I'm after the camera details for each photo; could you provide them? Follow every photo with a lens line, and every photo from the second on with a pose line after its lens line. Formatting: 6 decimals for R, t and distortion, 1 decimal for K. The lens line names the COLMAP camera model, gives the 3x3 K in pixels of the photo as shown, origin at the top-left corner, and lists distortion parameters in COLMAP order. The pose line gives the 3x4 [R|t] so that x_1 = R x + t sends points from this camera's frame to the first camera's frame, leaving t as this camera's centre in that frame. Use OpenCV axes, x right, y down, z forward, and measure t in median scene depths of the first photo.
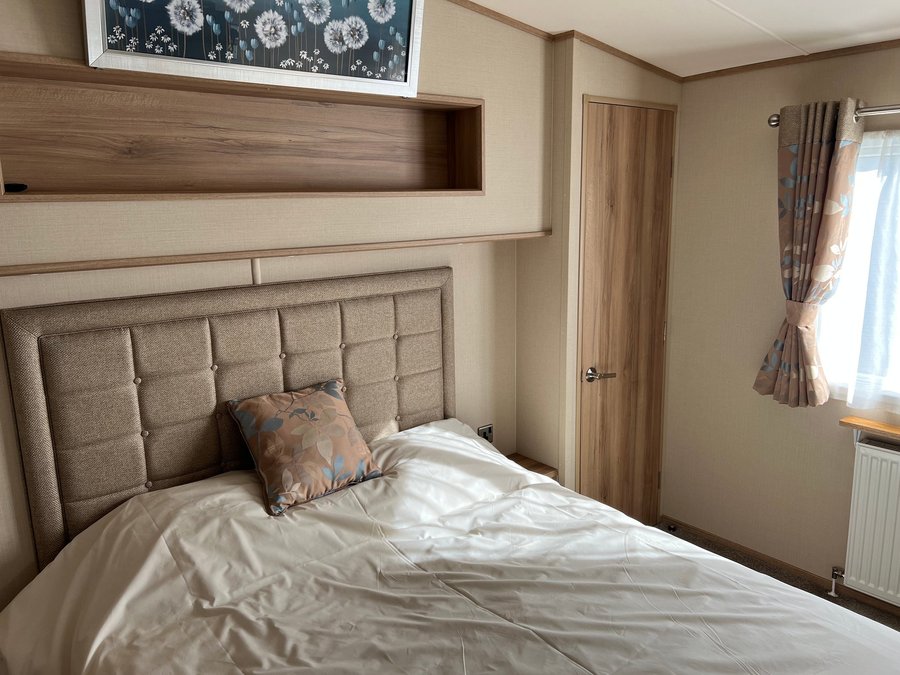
lens RADIAL K [[656.1, 0, 450.0], [0, 656.1, 337.5], [0, 0, 1]] dist [-0.005855, -0.009222]
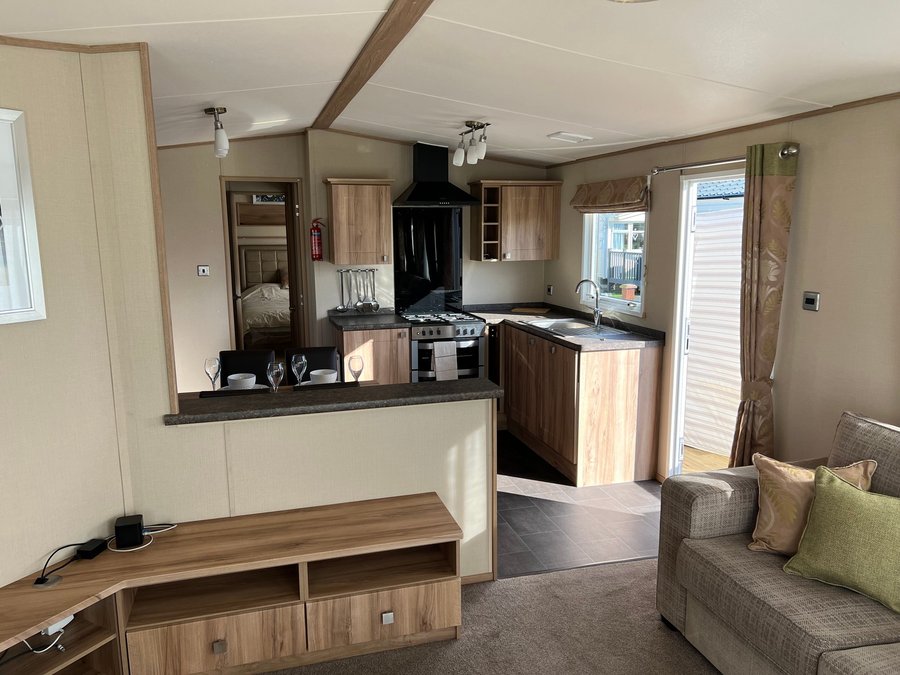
lens RADIAL K [[656.1, 0, 450.0], [0, 656.1, 337.5], [0, 0, 1]] dist [-0.005855, -0.009222]
pose [[0.926653, 0.071268, -0.369101, 2.908405], [-0.081659, 0.996581, -0.012584, 0.620663], [0.366942, 0.041801, 0.929304, -3.289304]]
